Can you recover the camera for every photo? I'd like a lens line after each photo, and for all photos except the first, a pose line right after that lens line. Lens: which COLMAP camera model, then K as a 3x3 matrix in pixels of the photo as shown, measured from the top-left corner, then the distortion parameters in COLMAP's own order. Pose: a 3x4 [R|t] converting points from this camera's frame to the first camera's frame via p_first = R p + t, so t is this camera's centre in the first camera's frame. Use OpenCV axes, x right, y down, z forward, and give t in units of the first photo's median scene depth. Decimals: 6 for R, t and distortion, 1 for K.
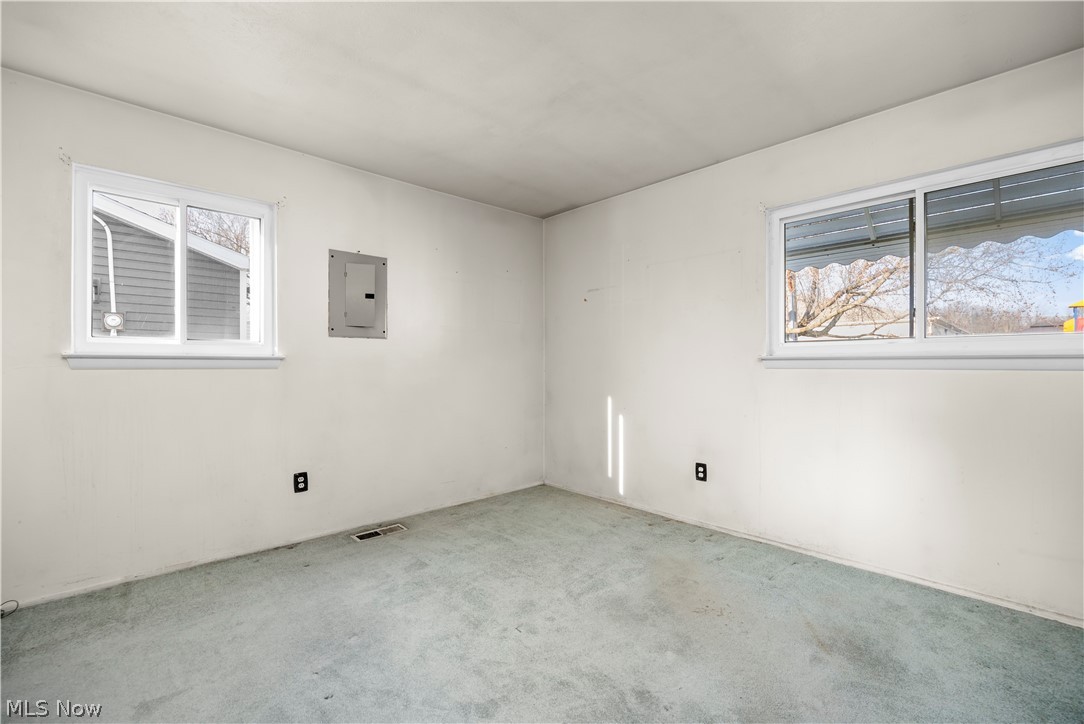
lens RADIAL K [[476.9, 0, 547.6], [0, 476.9, 358.7], [0, 0, 1]] dist [-0.010546, 0.000425]
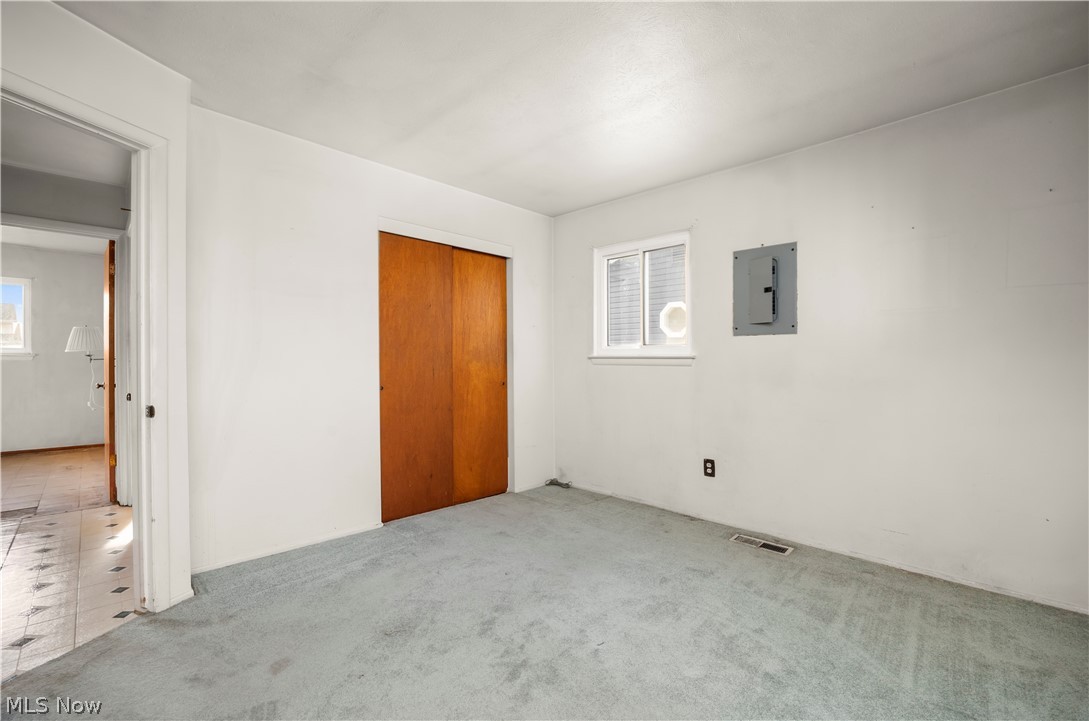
lens RADIAL K [[479.1, 0, 542.6], [0, 479.1, 362.7], [0, 0, 1]] dist [-0.010546, 0.000425]
pose [[0.016554, 0.002603, -0.999860, 0.595792], [0.005406, 0.999982, 0.002693, 0.007288], [0.999848, -0.005450, 0.016539, 0.587023]]
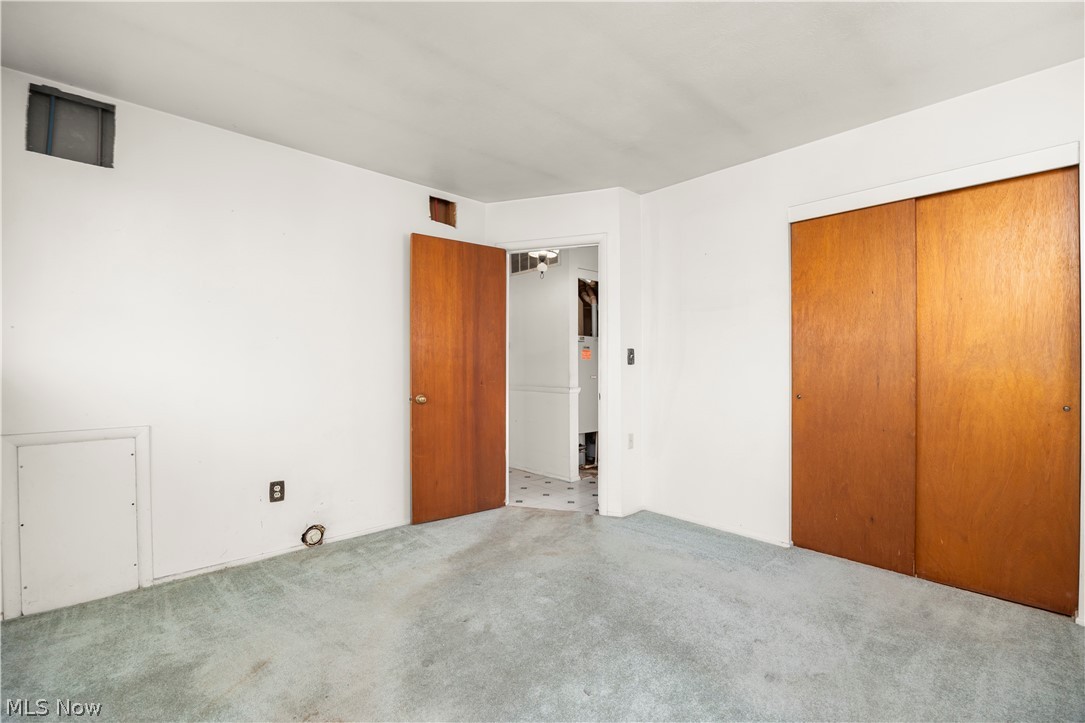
lens RADIAL K [[477.3, 0, 533.6], [0, 477.3, 370.2], [0, 0, 1]] dist [-0.010546, 0.000425]
pose [[-0.999106, 0.002587, 0.042199, -0.002640], [0.002739, 0.999990, 0.003548, 0.007164], [-0.042190, 0.003660, -0.999103, 1.236003]]
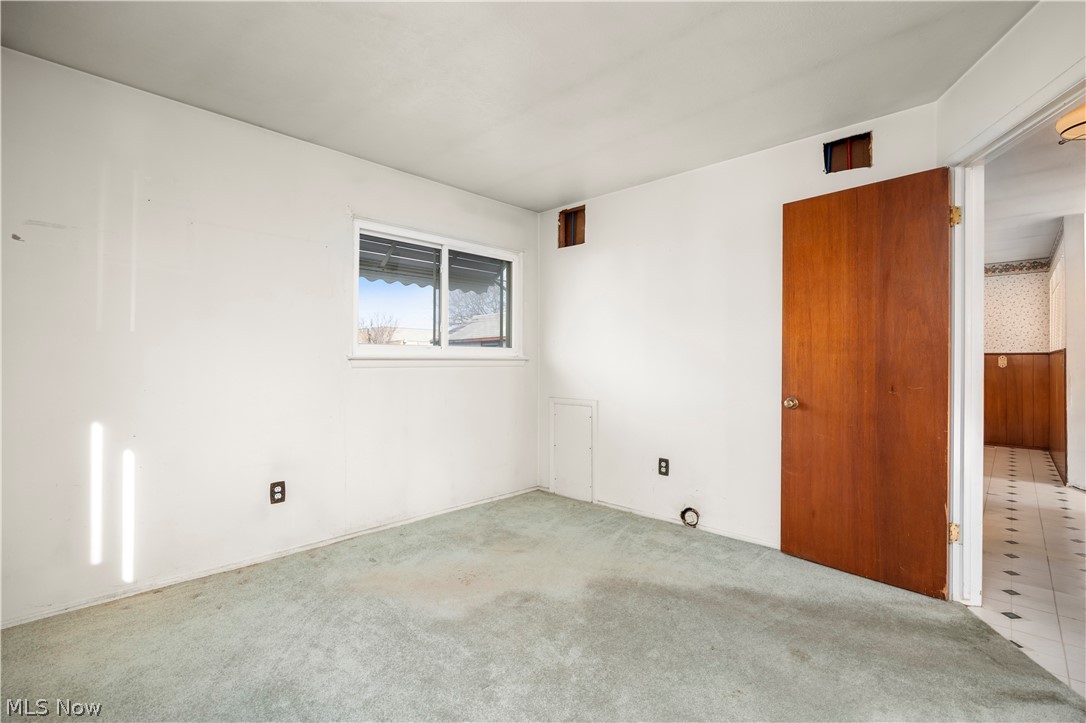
lens RADIAL K [[477.7, 0, 540.9], [0, 477.7, 362.1], [0, 0, 1]] dist [-0.010546, 0.000425]
pose [[-0.037508, 0.004261, 0.999287, -0.596325], [-0.008533, 0.999953, -0.004584, 0.007976], [-0.999260, -0.008699, -0.037470, 0.635048]]
